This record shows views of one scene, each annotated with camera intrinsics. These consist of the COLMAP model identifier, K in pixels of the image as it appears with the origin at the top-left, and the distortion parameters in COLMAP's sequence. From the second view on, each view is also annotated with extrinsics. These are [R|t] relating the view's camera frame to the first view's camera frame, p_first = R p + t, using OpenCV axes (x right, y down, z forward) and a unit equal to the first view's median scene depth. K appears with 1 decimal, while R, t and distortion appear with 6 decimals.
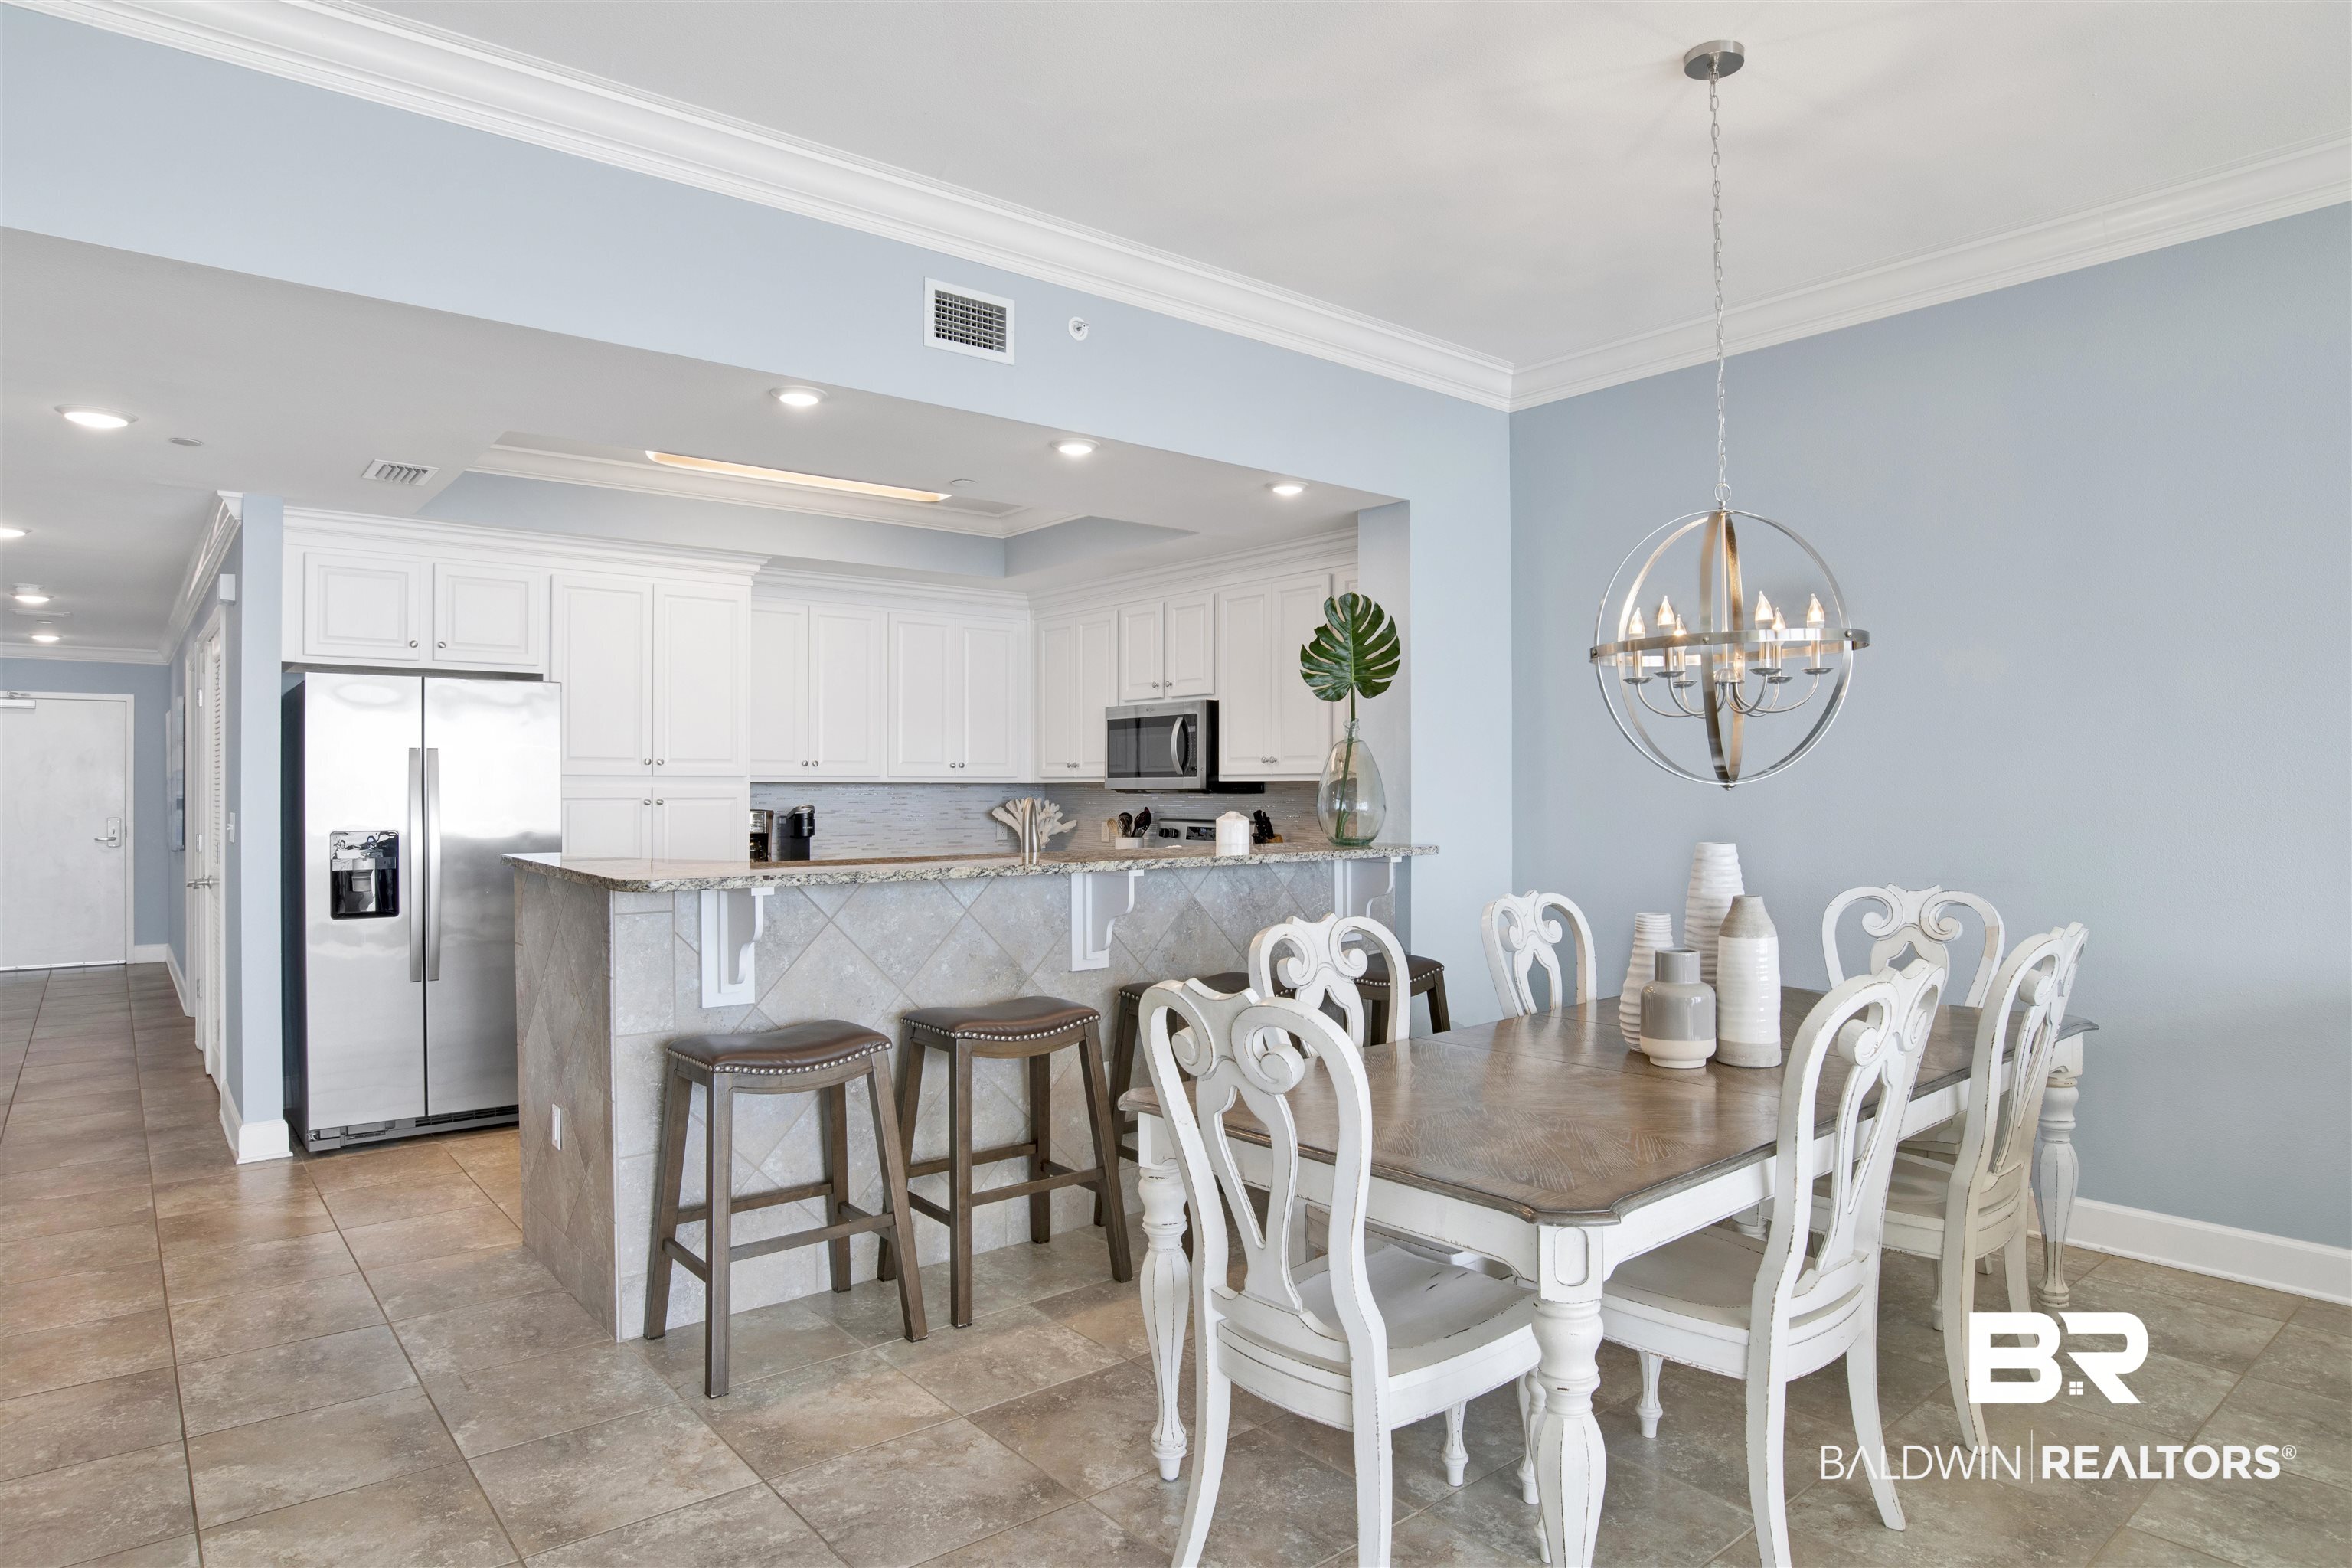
lens RADIAL K [[1363.0, 0, 1176.0], [0, 1363.0, 784.0], [0, 0, 1]] dist [-0.067154, 0.035293]
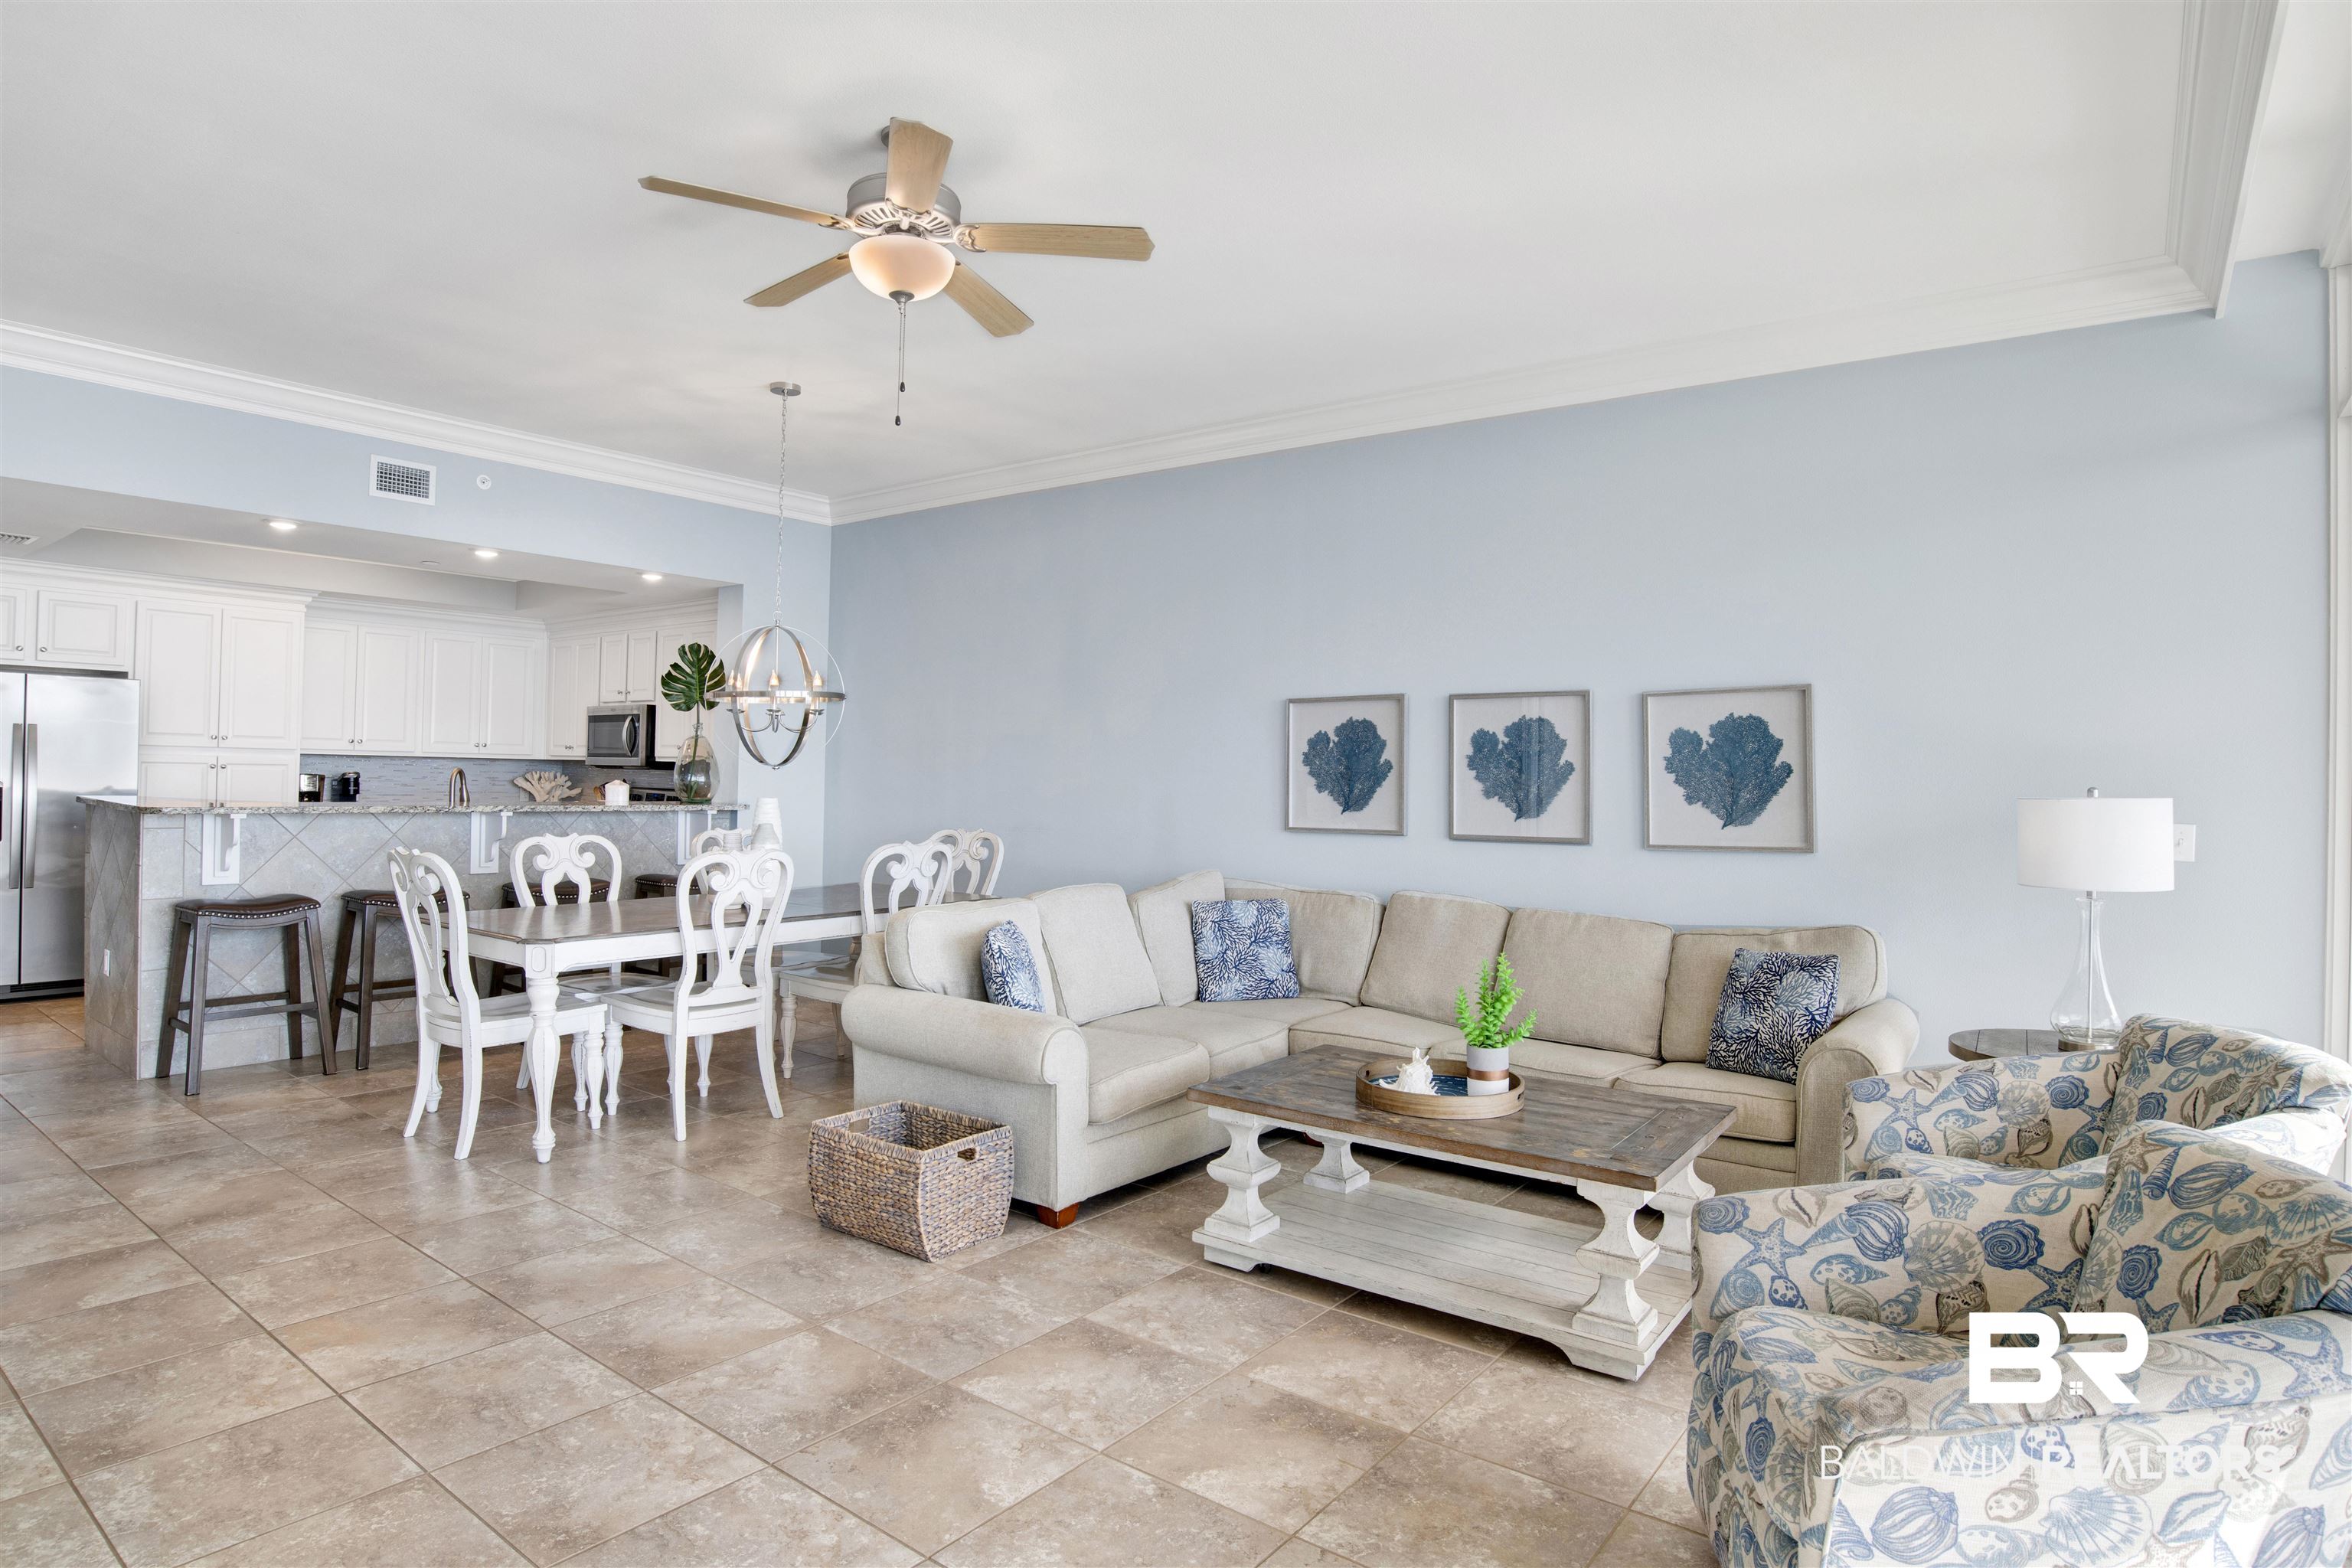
lens RADIAL K [[1289.6, 0, 1176.7], [0, 1289.6, 758.0], [0, 0, 1]] dist [-0.077157, 0.030174]
pose [[0.973959, 0.024537, 0.225392, 0.335528], [-0.022516, 0.999680, -0.011530, -0.002774], [-0.225603, 0.006155, 0.974200, -0.552254]]
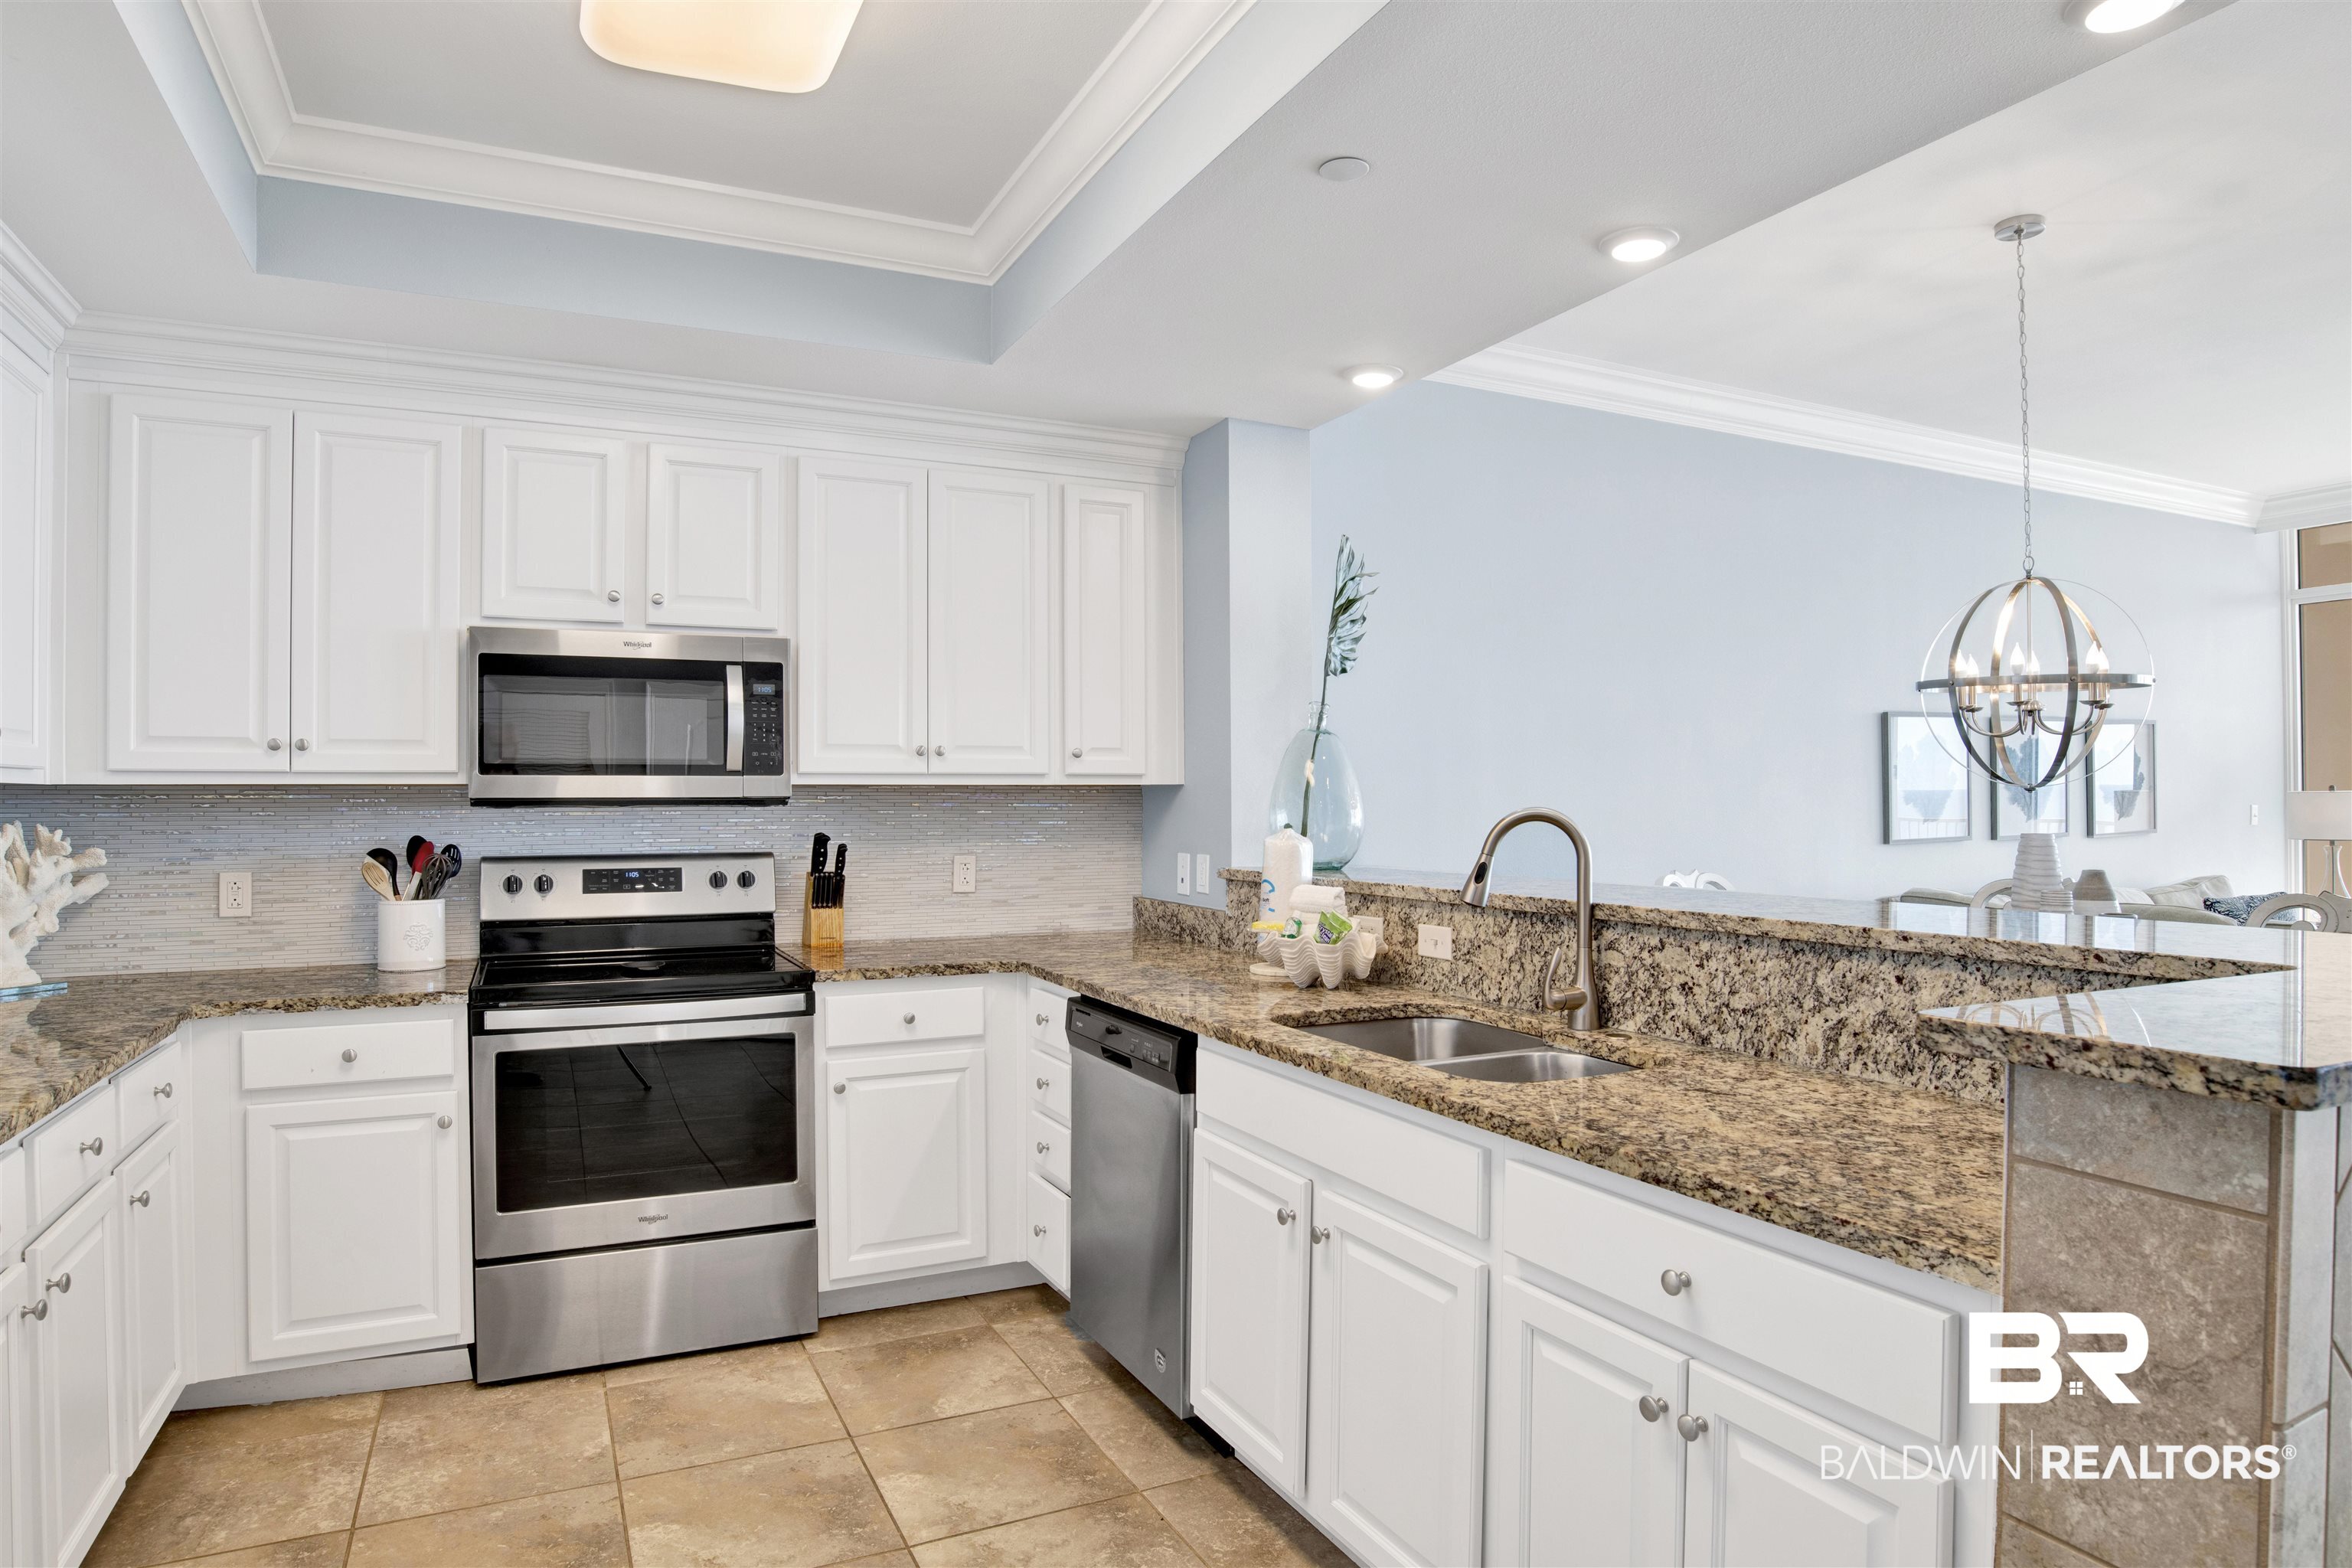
lens RADIAL K [[1363.0, 0, 1176.0], [0, 1363.0, 784.0], [0, 0, 1]] dist [-0.067154, 0.035293]
pose [[0.236734, 0.008716, 0.971535, -0.613161], [-0.002996, 0.999962, -0.008241, 0.002676], [-0.971570, -0.000960, 0.236751, 0.899753]]
